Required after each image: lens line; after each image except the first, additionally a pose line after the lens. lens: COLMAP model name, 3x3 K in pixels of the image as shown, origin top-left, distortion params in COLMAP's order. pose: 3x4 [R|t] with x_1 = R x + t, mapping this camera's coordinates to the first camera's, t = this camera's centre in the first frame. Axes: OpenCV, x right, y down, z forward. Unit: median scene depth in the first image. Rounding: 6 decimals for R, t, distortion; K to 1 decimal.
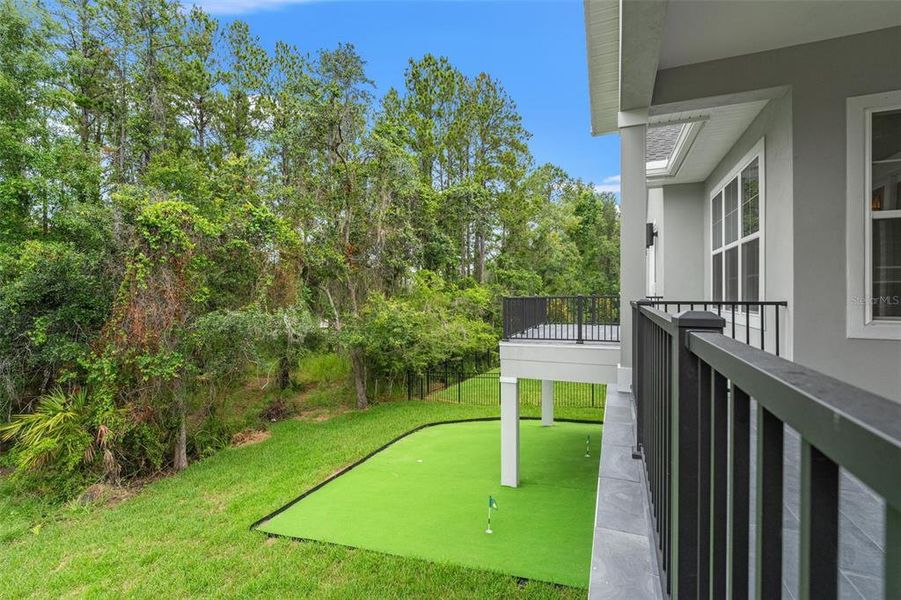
lens RADIAL K [[391.6, 0, 452.3], [0, 391.6, 297.0], [0, 0, 1]] dist [-0.012701, 0.001377]
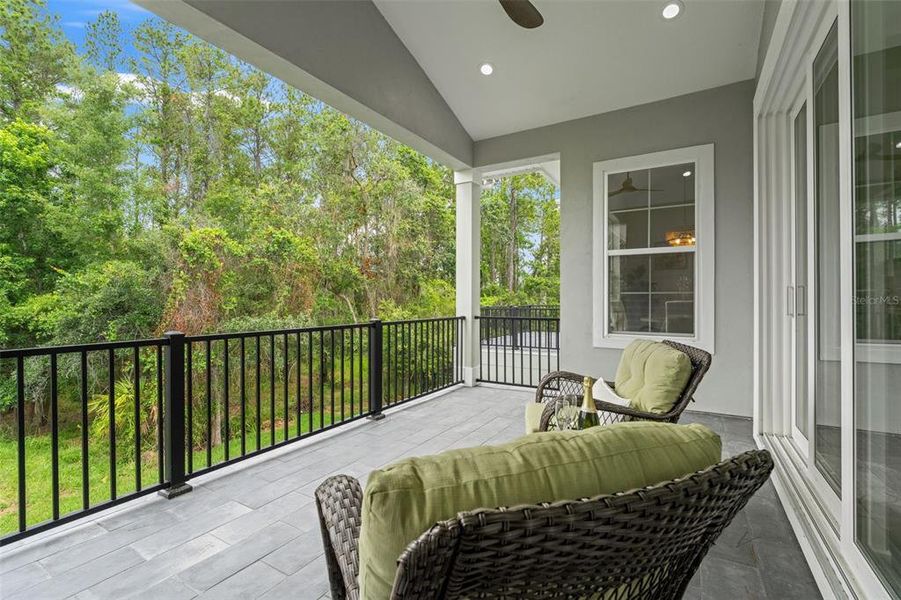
lens RADIAL K [[391.6, 0, 447.5], [0, 391.6, 300.6], [0, 0, 1]] dist [-0.012701, 0.001377]
pose [[0.988570, 0.002212, -0.150746, 0.219794], [-0.002695, 0.999992, -0.002999, -0.013945], [0.150738, 0.003371, 0.988568, -0.111071]]
